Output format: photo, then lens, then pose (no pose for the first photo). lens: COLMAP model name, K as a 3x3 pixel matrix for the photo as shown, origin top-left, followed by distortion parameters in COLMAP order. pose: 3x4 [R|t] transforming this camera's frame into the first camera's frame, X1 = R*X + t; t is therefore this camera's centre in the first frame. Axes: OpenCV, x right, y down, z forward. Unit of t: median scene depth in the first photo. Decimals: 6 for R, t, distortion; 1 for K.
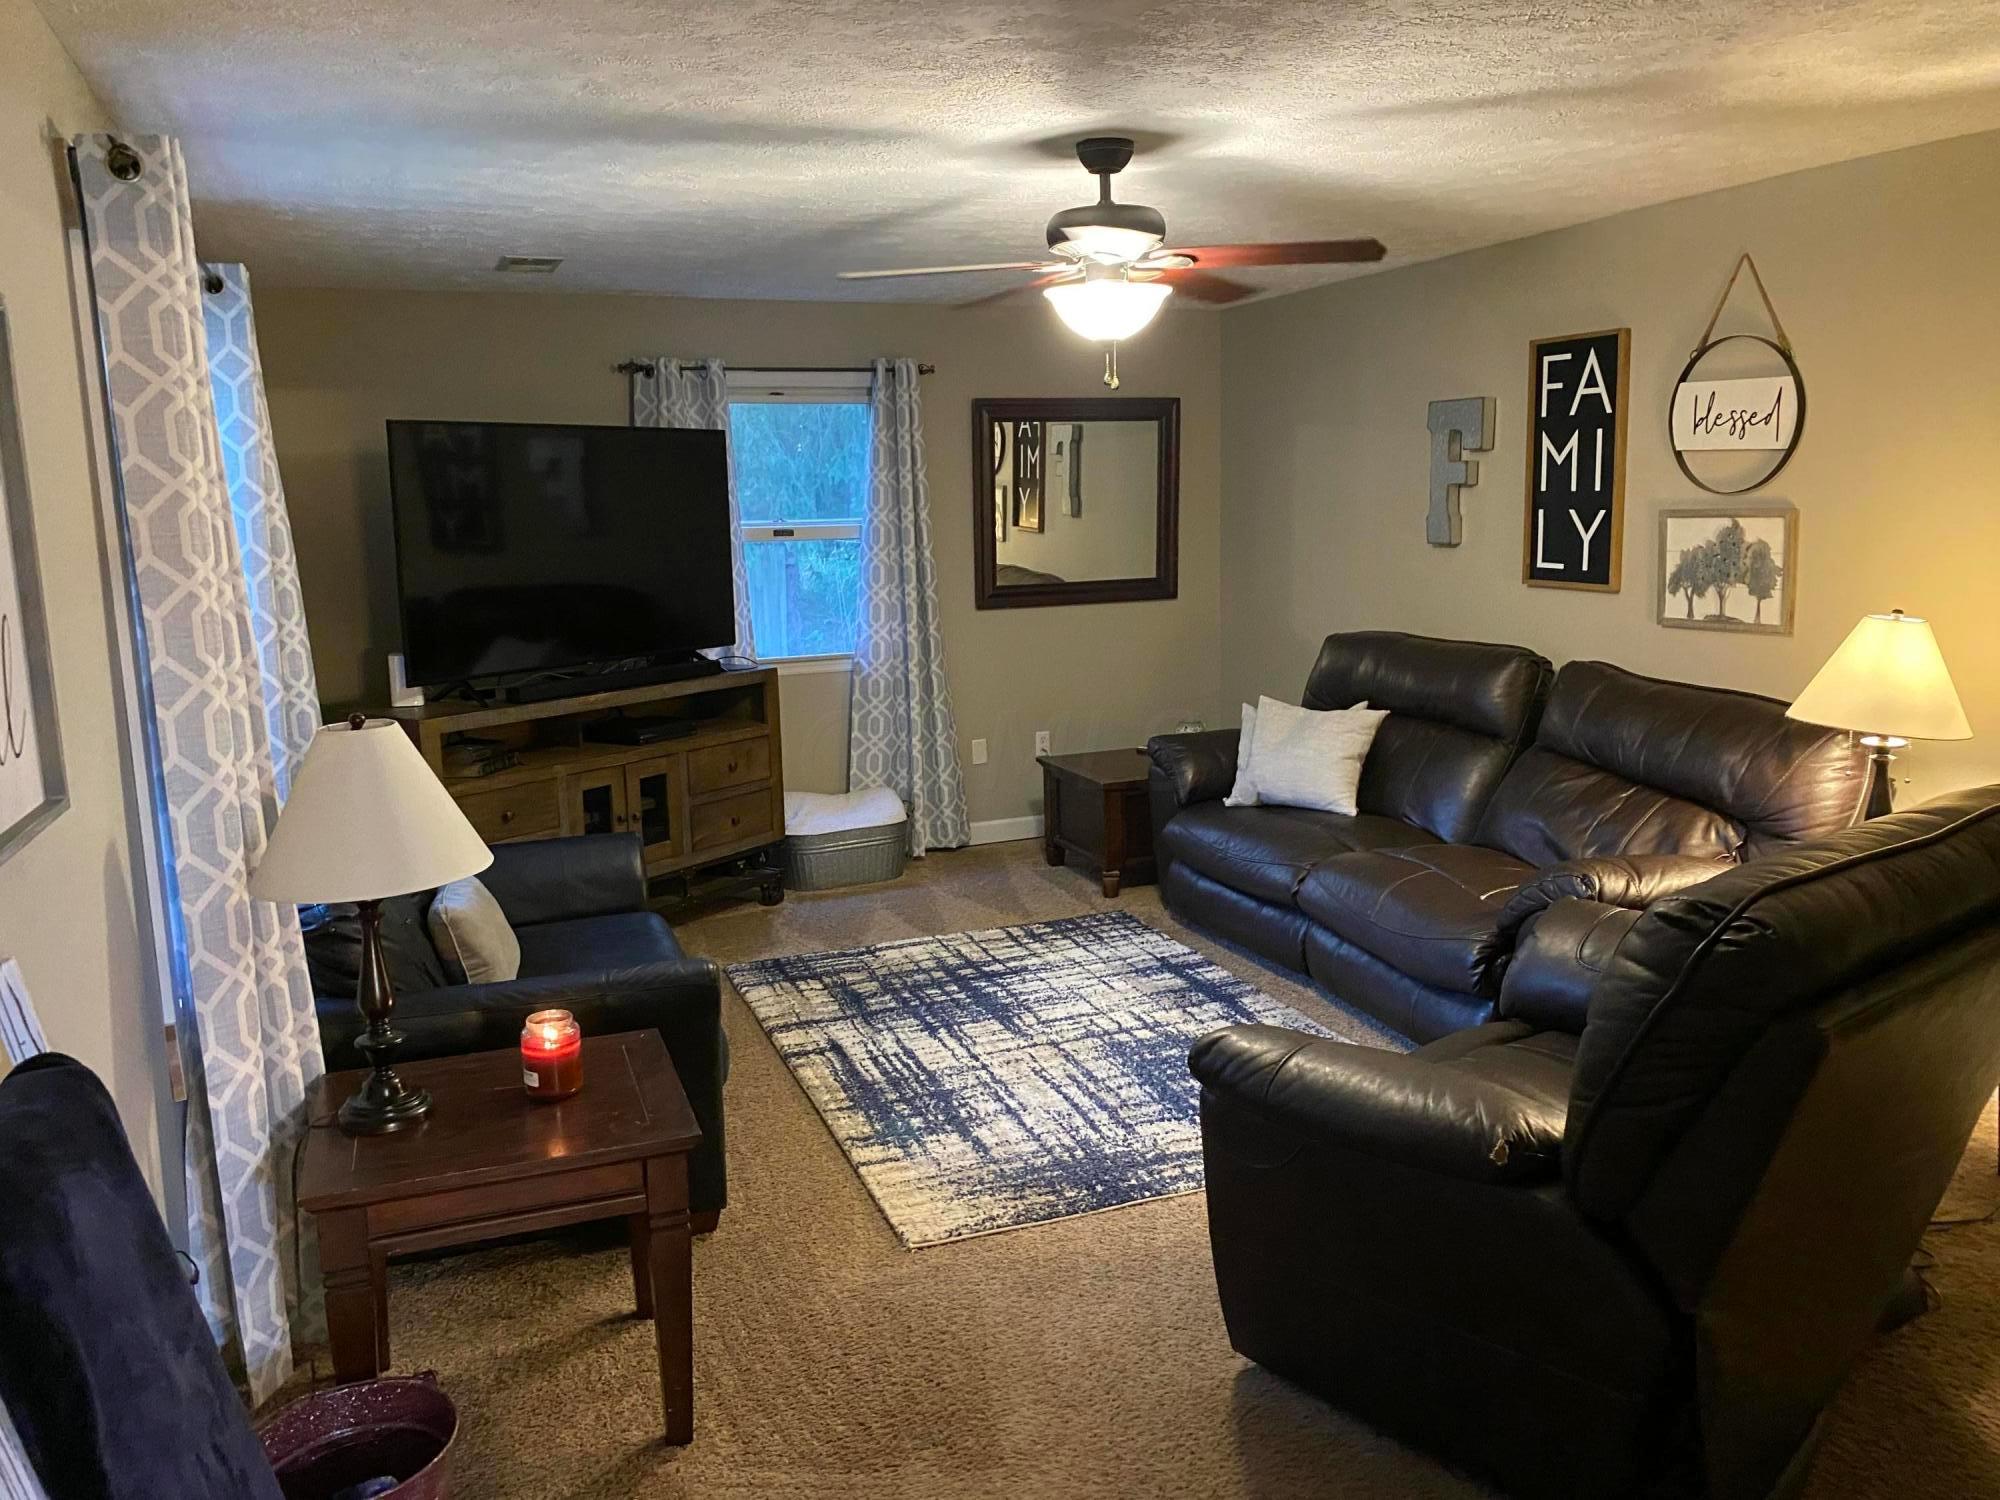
lens RADIAL K [[1527.4, 0, 994.0], [0, 1527.4, 756.0], [0, 0, 1]] dist [0.026023, -0.050881]
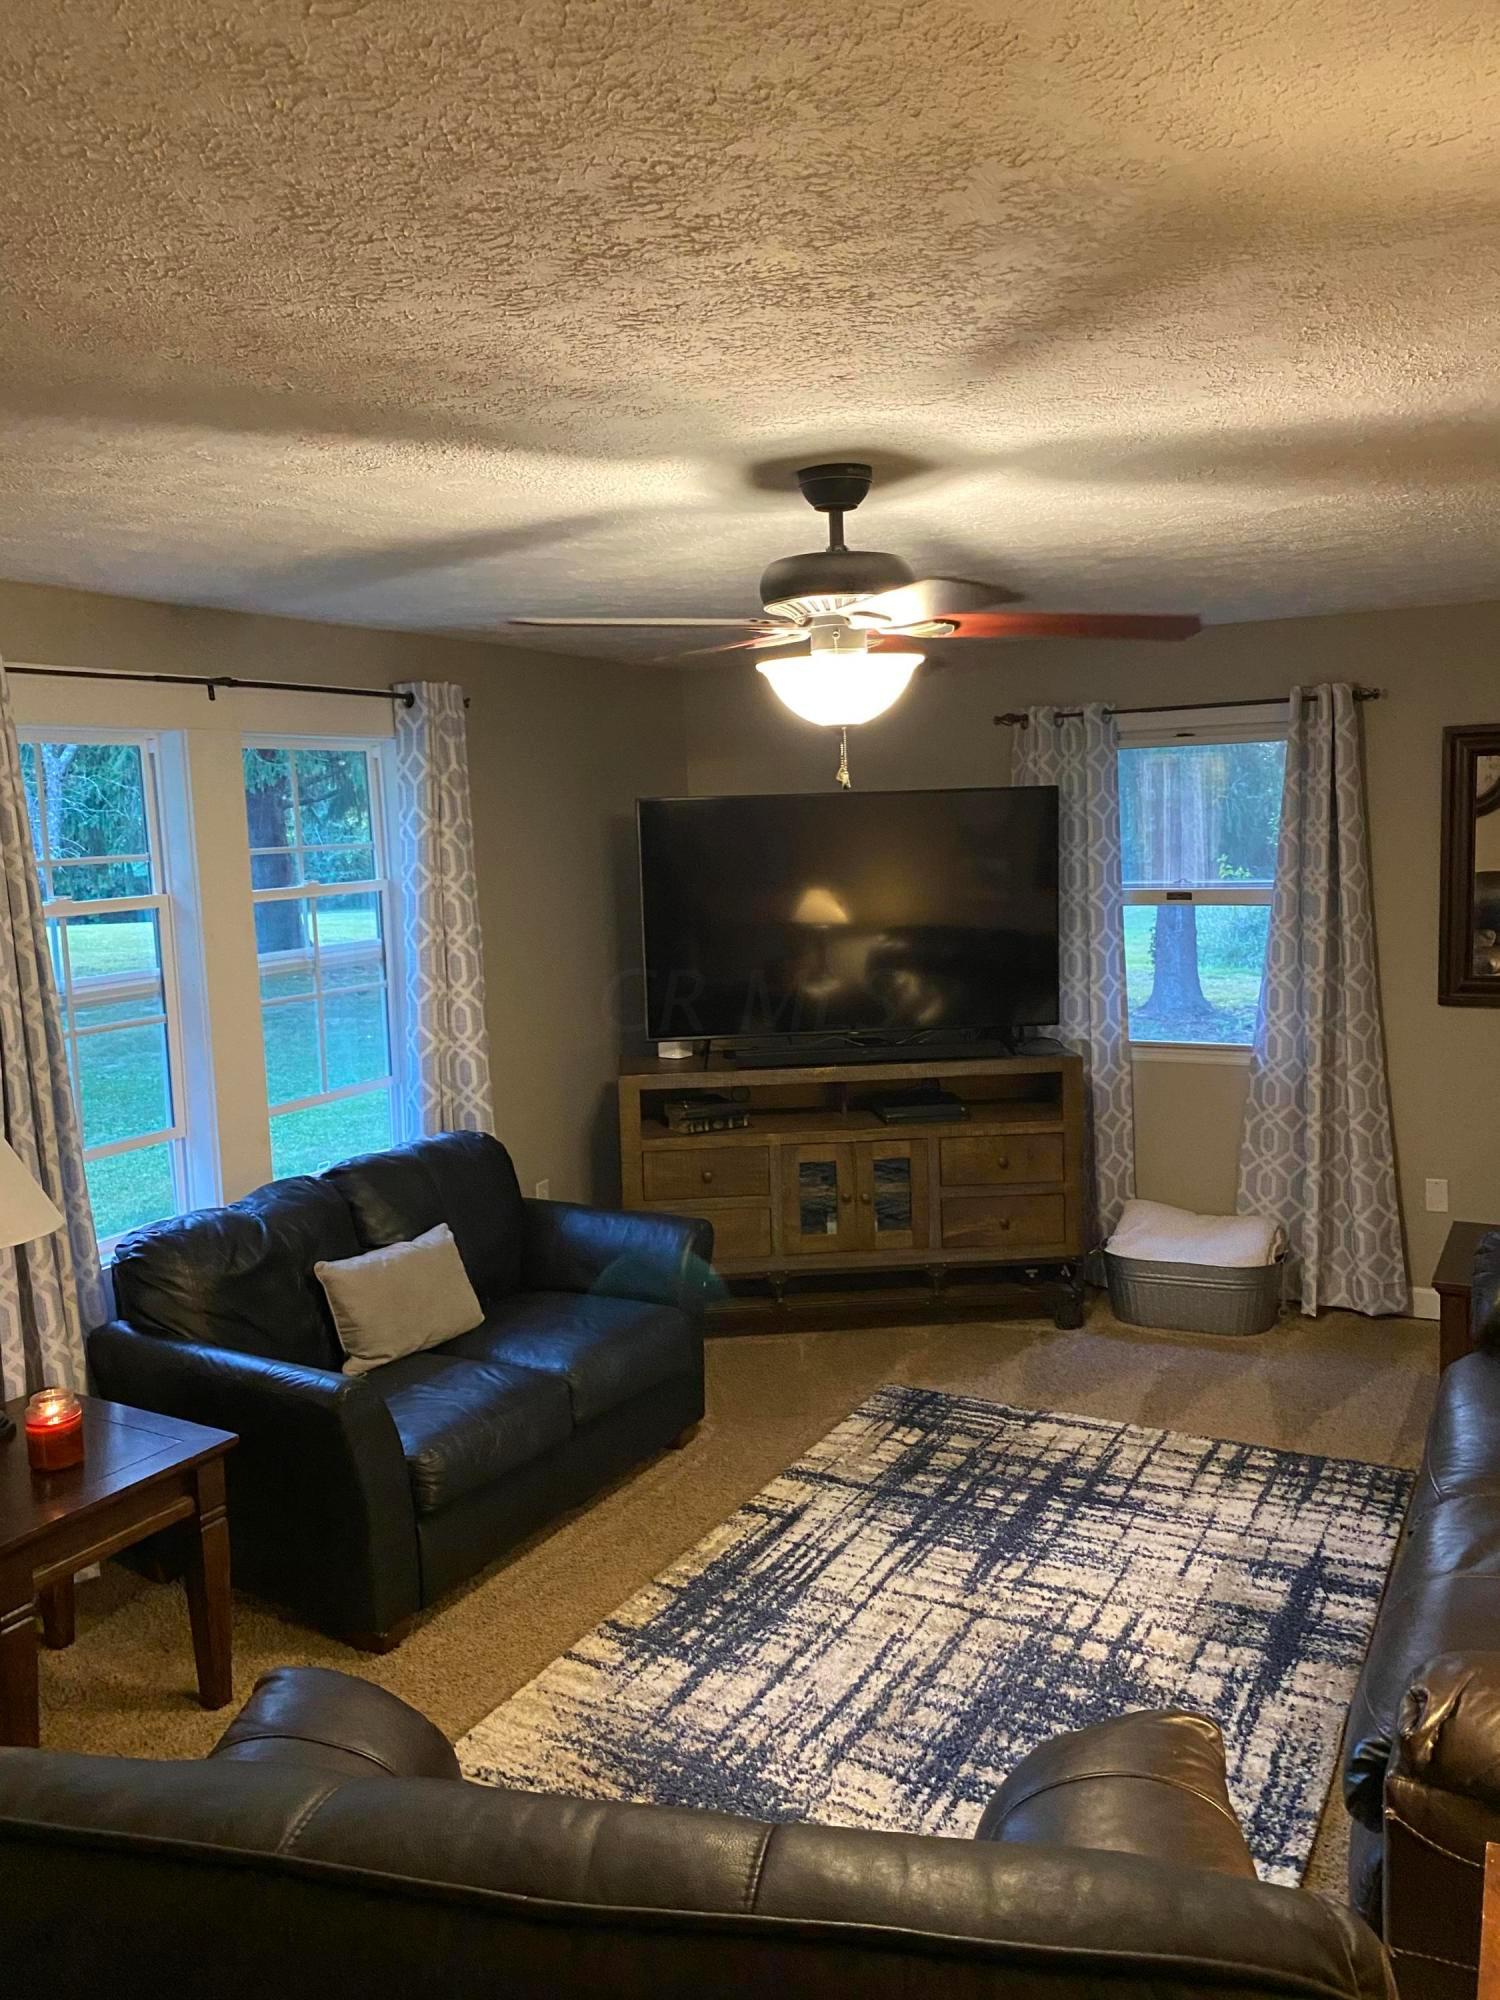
lens RADIAL K [[1527.4, 0, 716.3], [0, 1527.4, 957.0], [0, 0, 1]] dist [0.026023, -0.050881]
pose [[0.632363, 0.071745, -0.771343, 0.466420], [-0.113840, 0.993499, -0.000920, -0.107792], [0.766262, 0.088392, 0.636419, 0.347217]]
